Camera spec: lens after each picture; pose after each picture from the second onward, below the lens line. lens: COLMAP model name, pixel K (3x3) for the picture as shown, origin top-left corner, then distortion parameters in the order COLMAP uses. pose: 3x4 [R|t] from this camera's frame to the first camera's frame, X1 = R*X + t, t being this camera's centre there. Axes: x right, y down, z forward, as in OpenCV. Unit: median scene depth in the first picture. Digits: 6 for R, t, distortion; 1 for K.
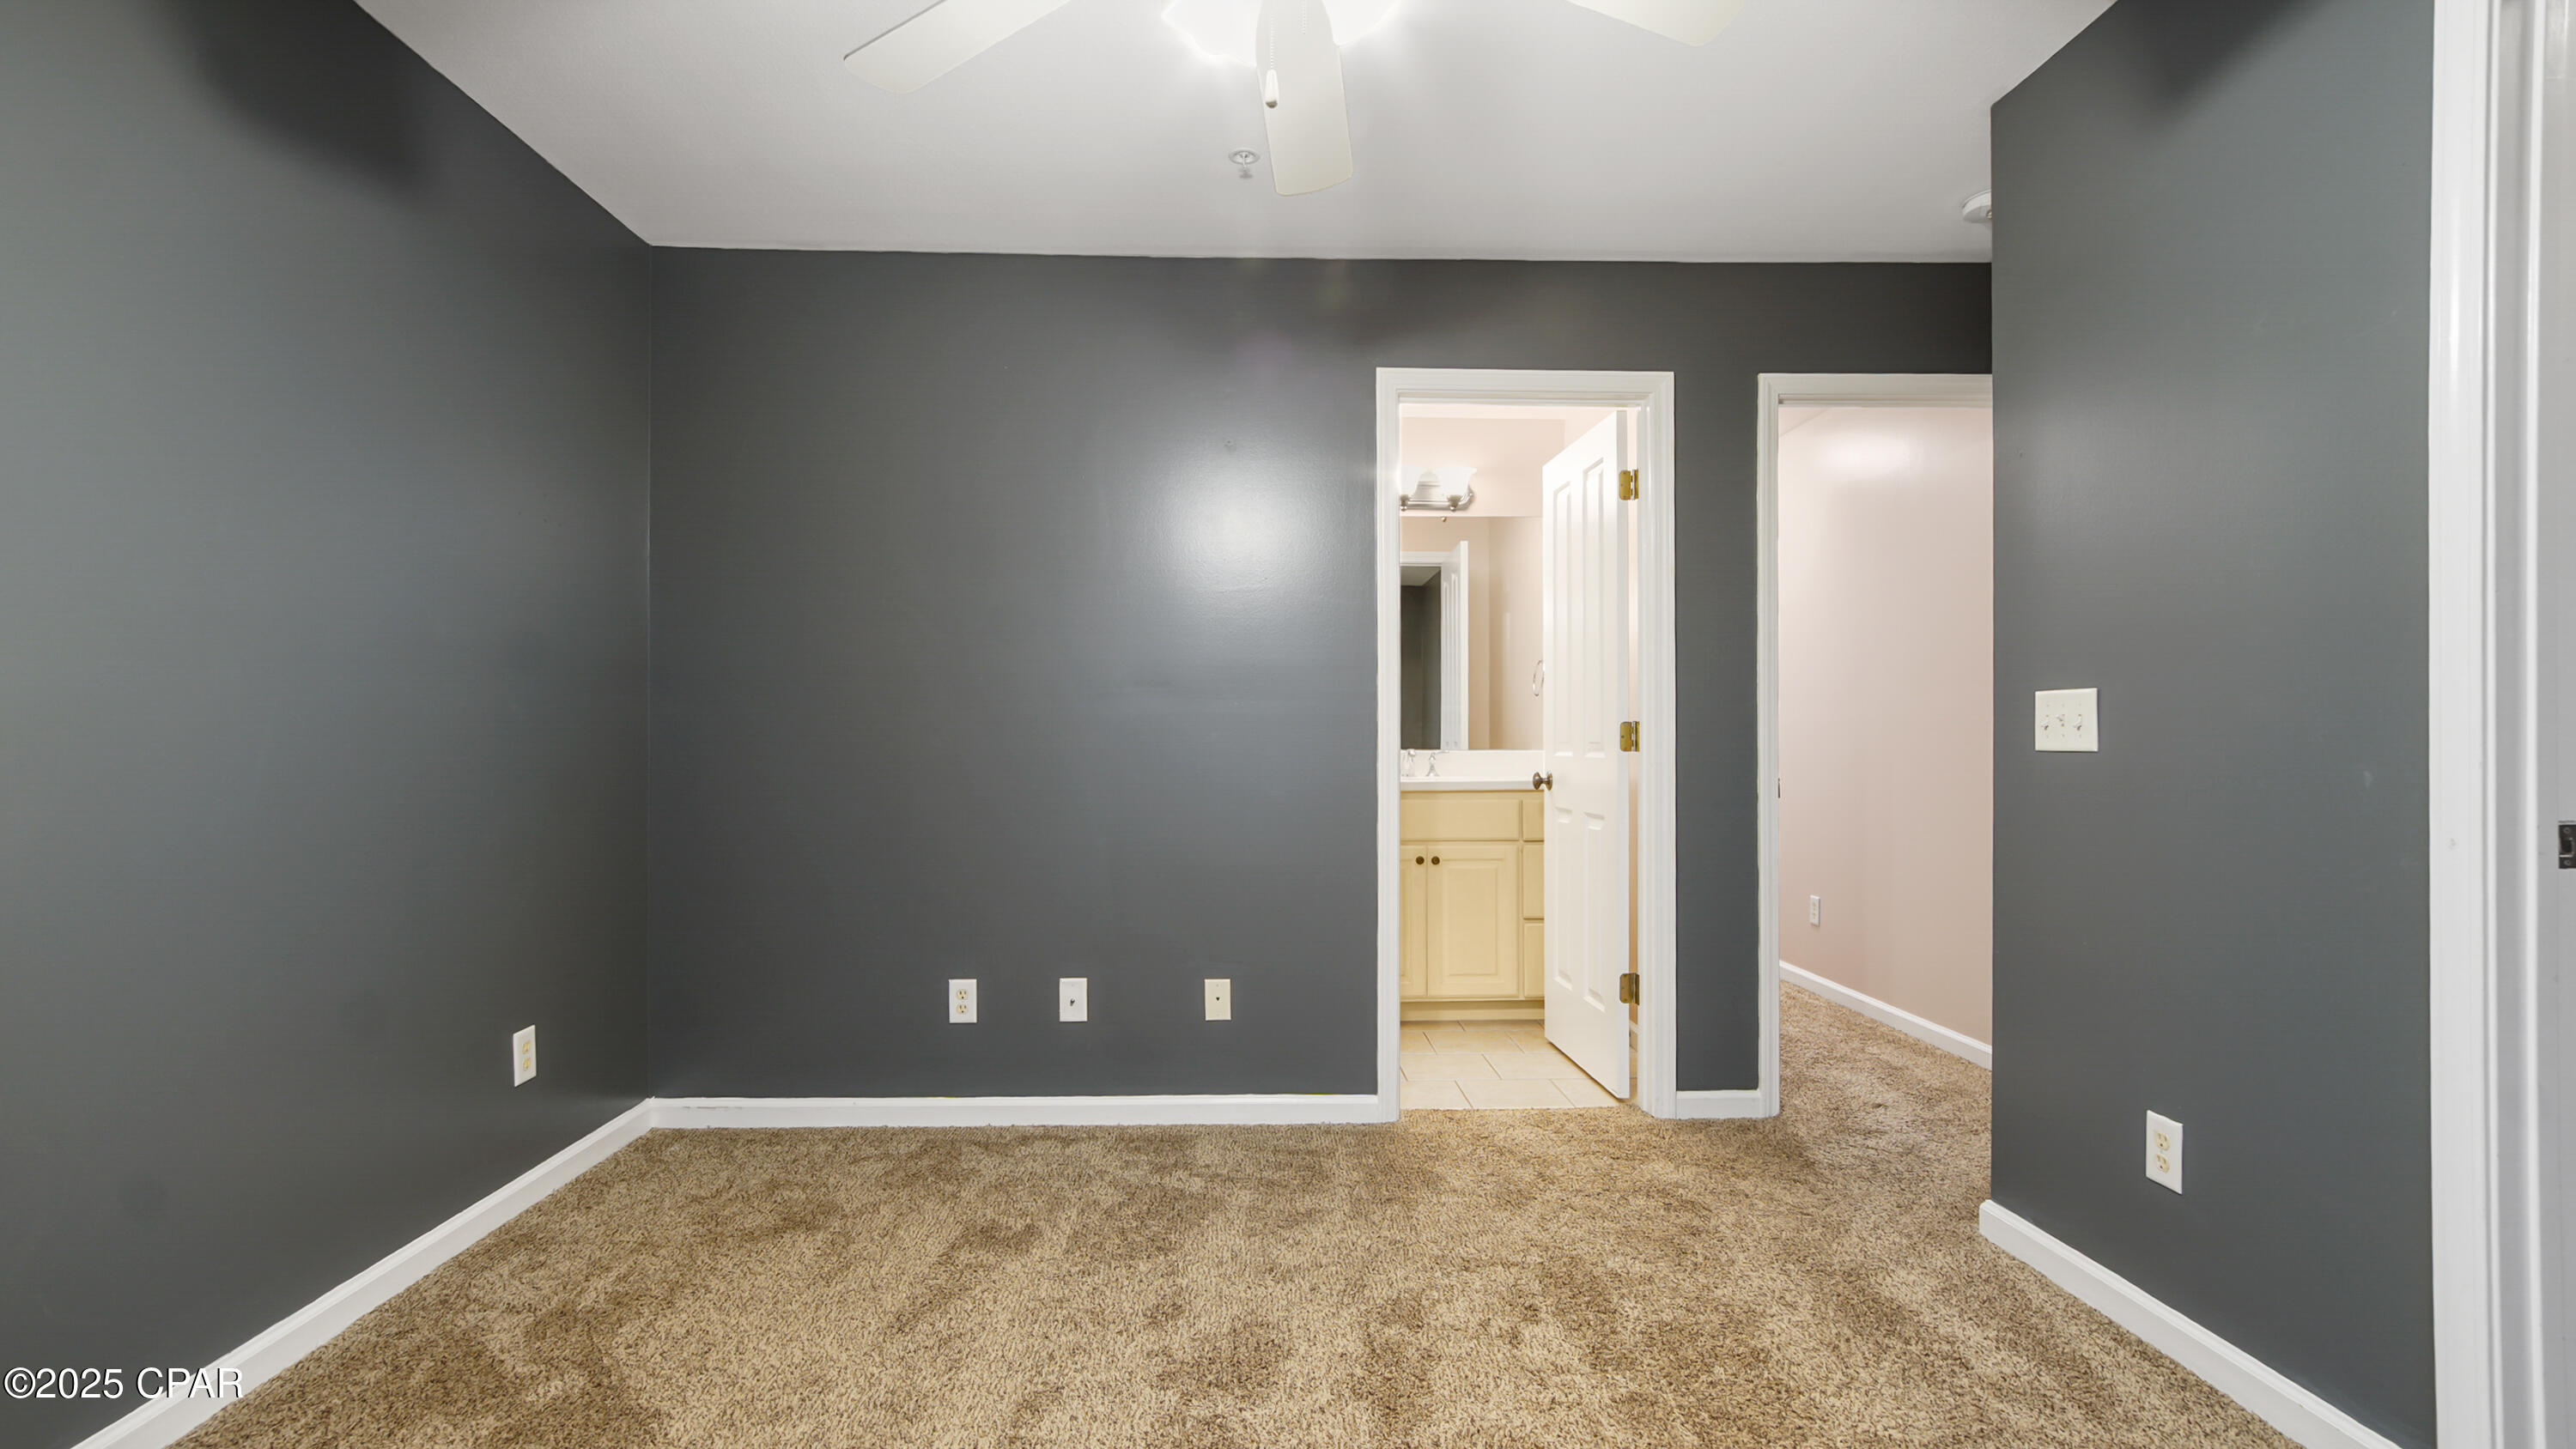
lens RADIAL K [[1160.3, 0, 1277.1], [0, 1160.3, 724.8], [0, 0, 1]] dist [-0.001461, -0.000029]
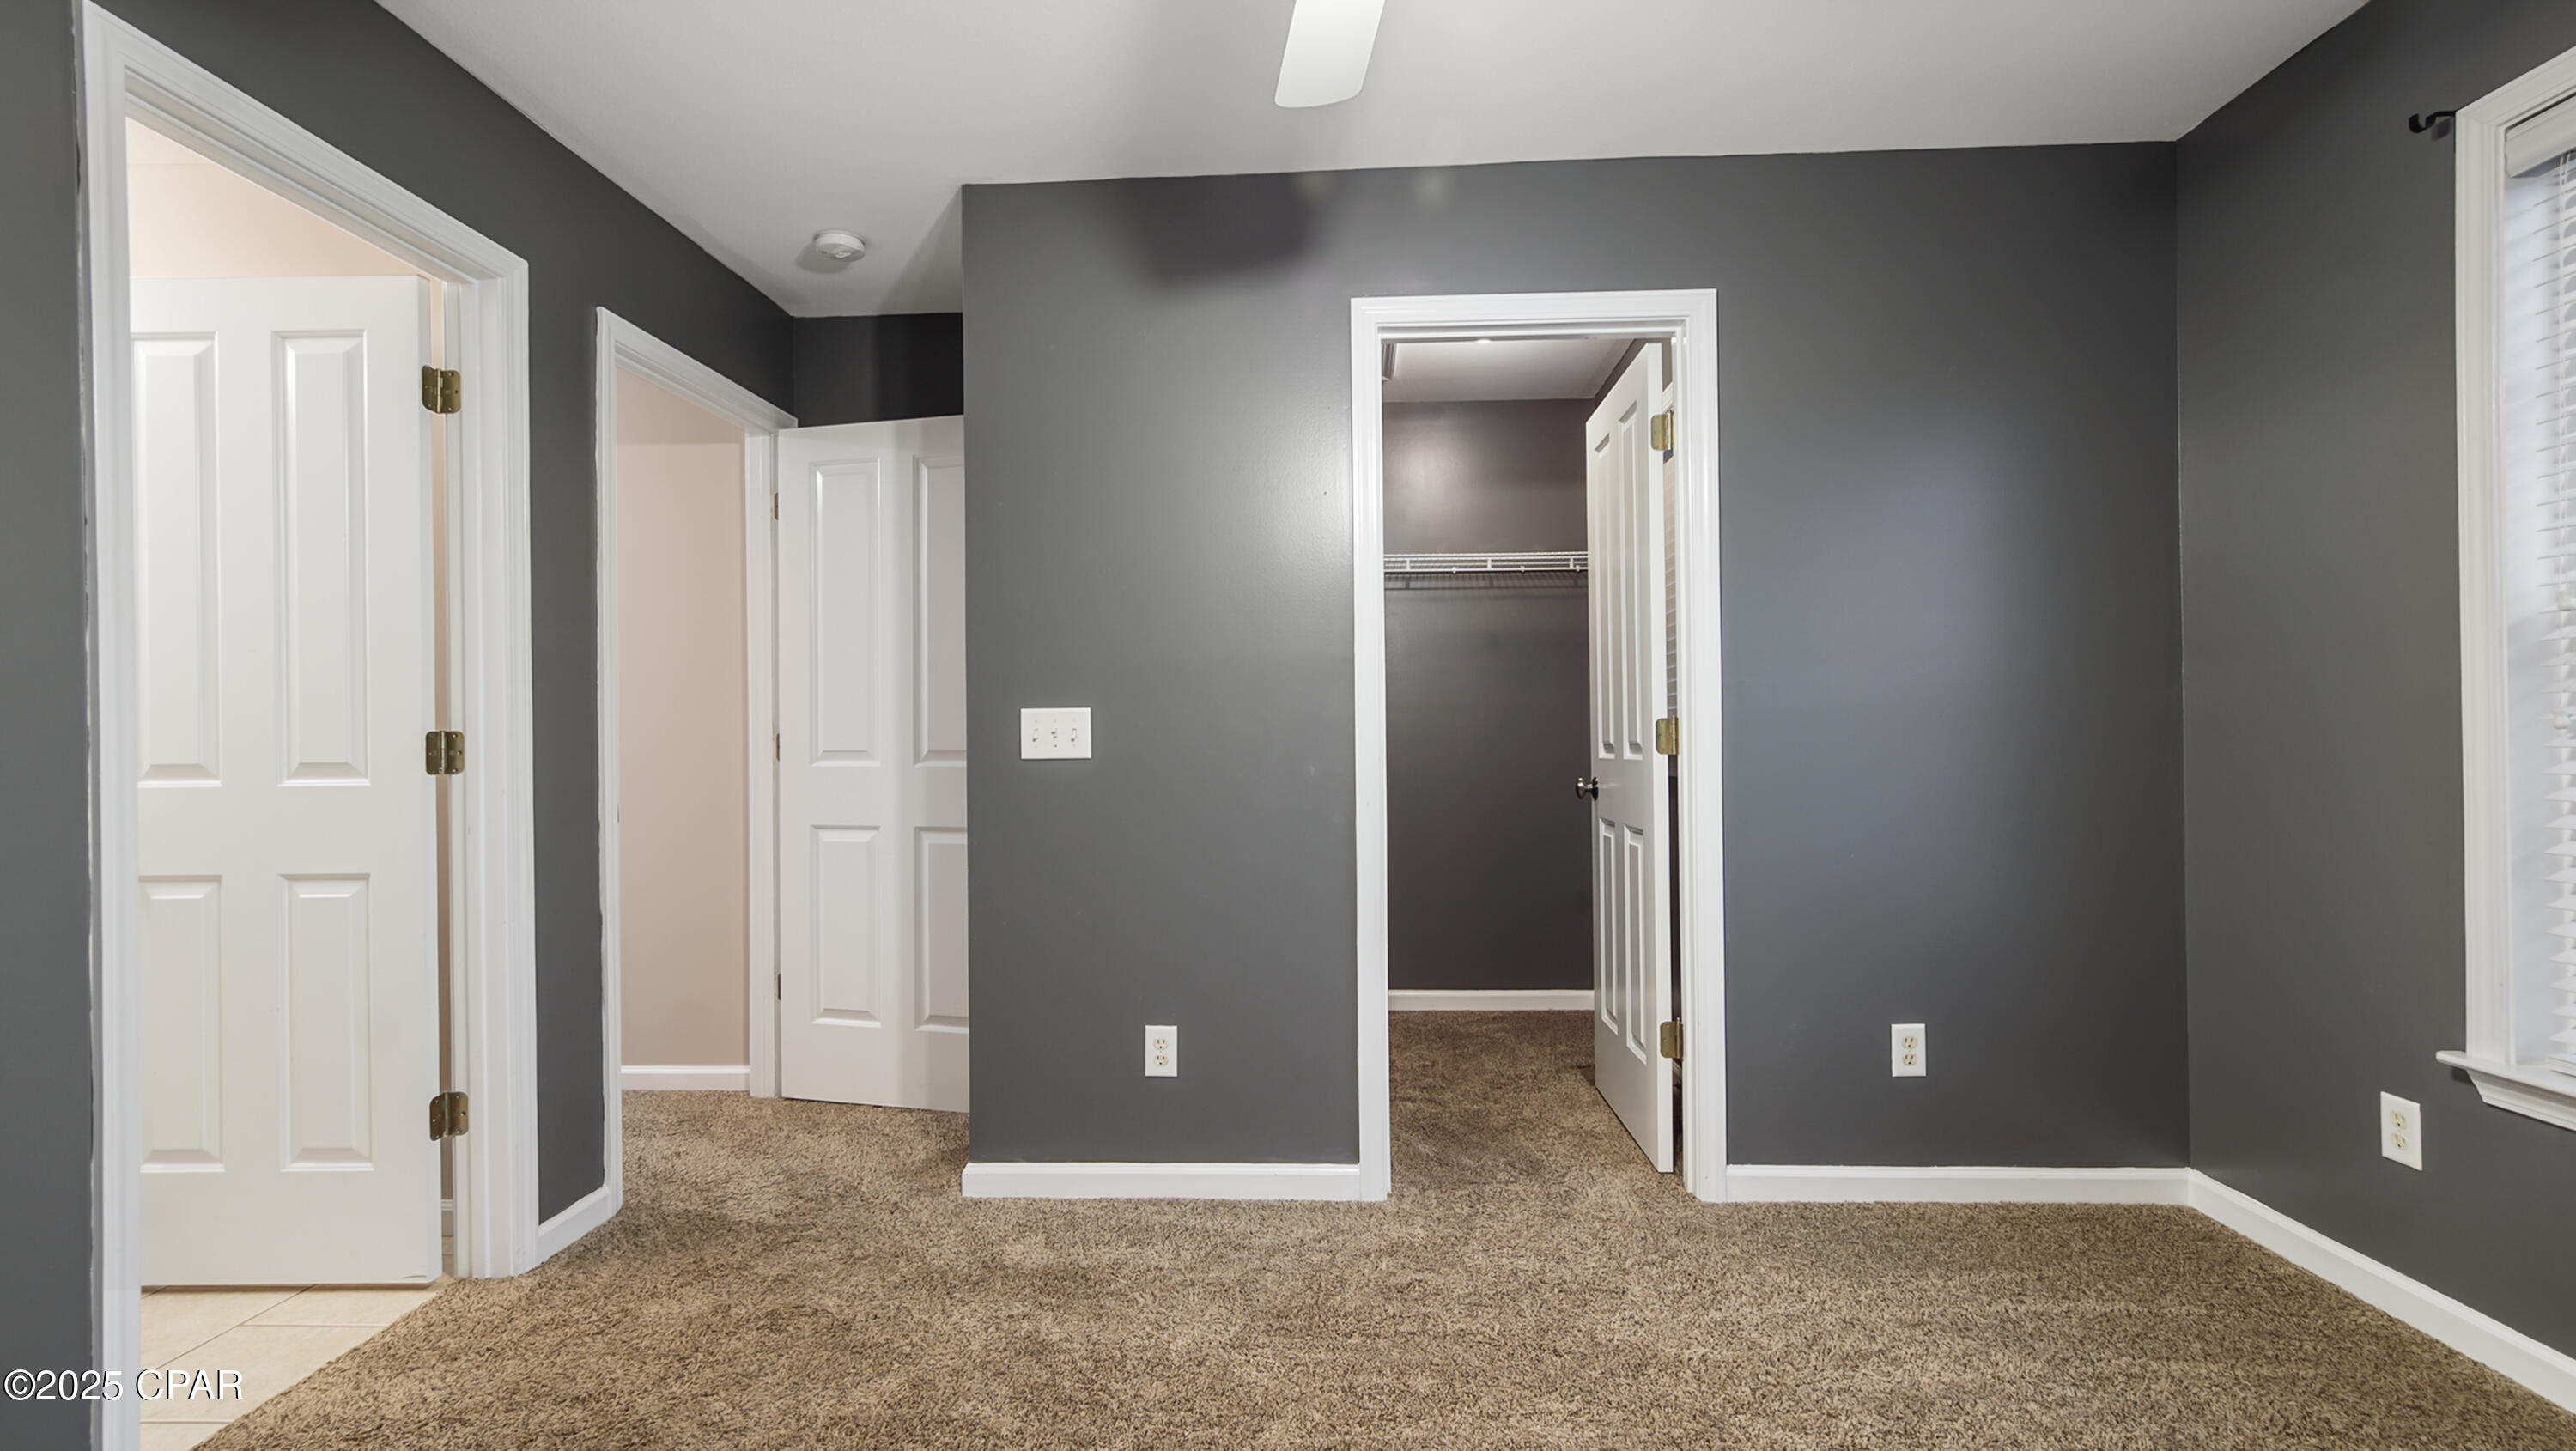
lens RADIAL K [[1160.4, 0, 1277.1], [0, 1160.4, 725.8], [0, 0, 1]] dist [-0.001461, -0.000029]
pose [[0.078895, 0.017180, 0.996735, -0.364301], [-0.001093, 0.999852, -0.017147, 0.006025], [-0.996882, 0.000264, 0.078902, 0.469615]]
